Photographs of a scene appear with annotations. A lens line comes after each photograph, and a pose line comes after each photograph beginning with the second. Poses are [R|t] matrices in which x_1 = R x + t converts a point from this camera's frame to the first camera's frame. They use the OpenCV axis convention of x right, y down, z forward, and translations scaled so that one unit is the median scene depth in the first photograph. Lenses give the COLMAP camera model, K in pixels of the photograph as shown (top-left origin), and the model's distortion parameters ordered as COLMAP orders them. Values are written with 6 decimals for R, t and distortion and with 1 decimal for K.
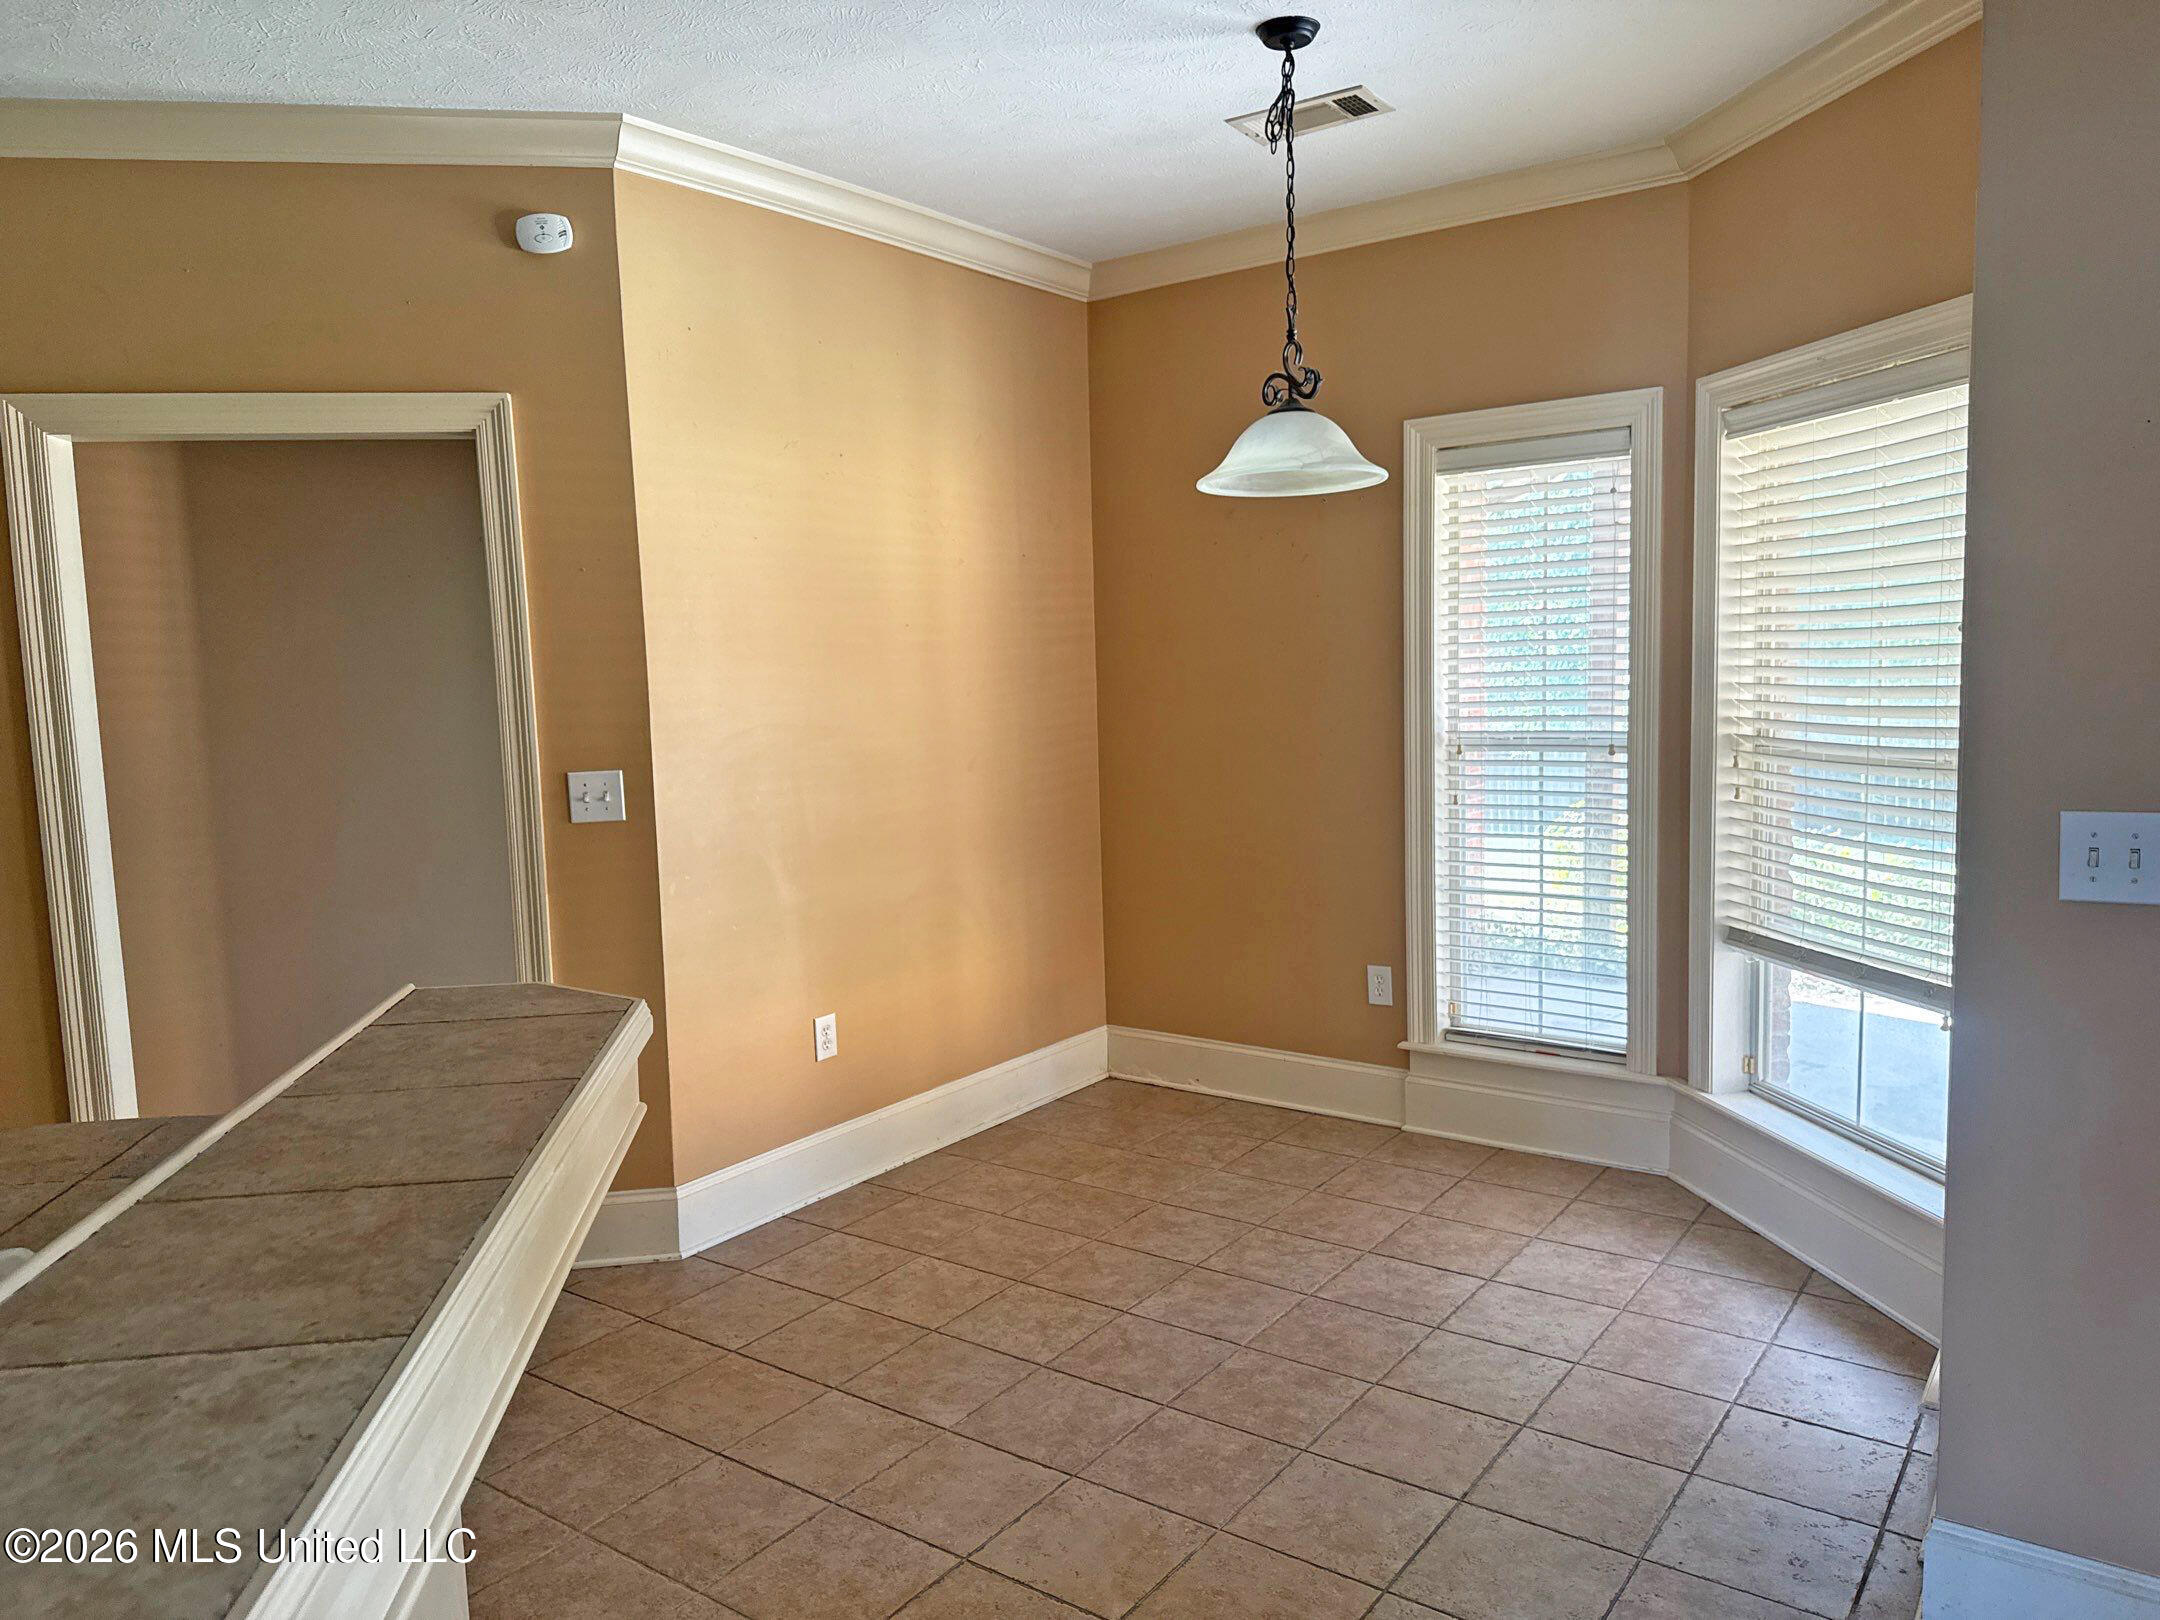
lens RADIAL K [[1508.3, 0, 1029.7], [0, 1508.3, 814.7], [0, 0, 1]] dist [0.022807, -0.007157]
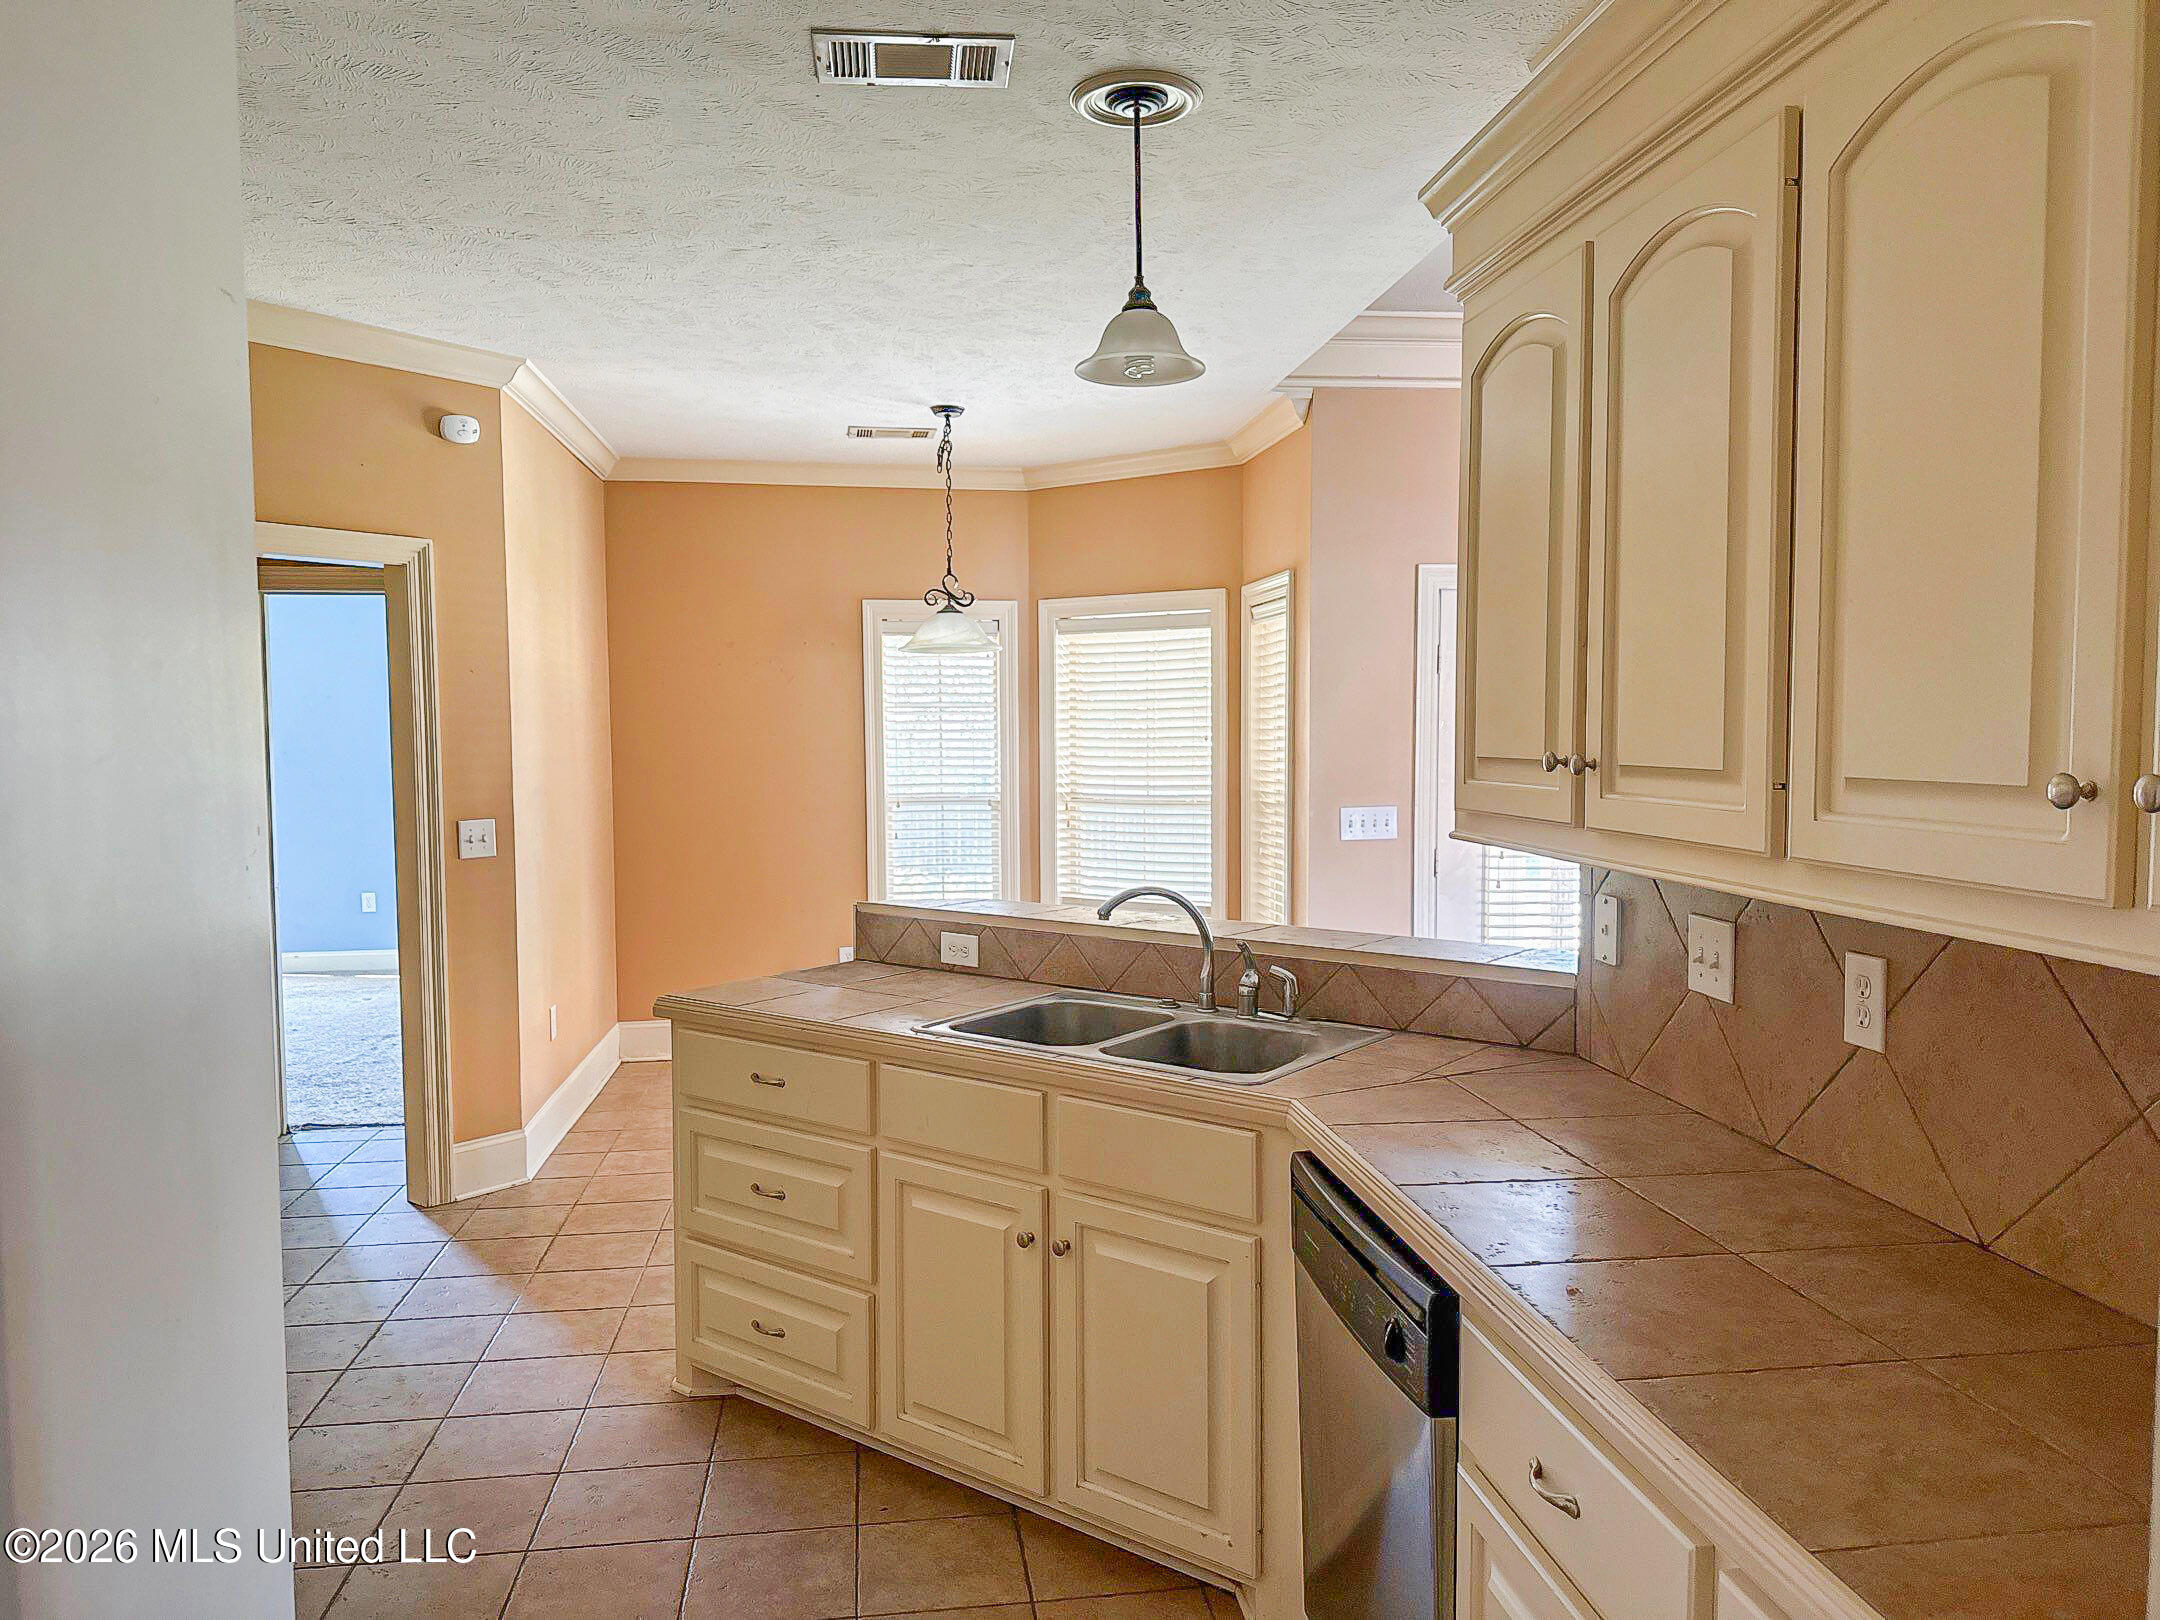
lens RADIAL K [[1508.3, 0, 1029.7], [0, 1508.3, 814.7], [0, 0, 1]] dist [0.022807, -0.007157]
pose [[0.730301, -0.012269, 0.683016, -0.871969], [0.054090, 0.997738, -0.039912, 0.048299], [-0.680981, 0.066092, 0.729312, -0.327728]]
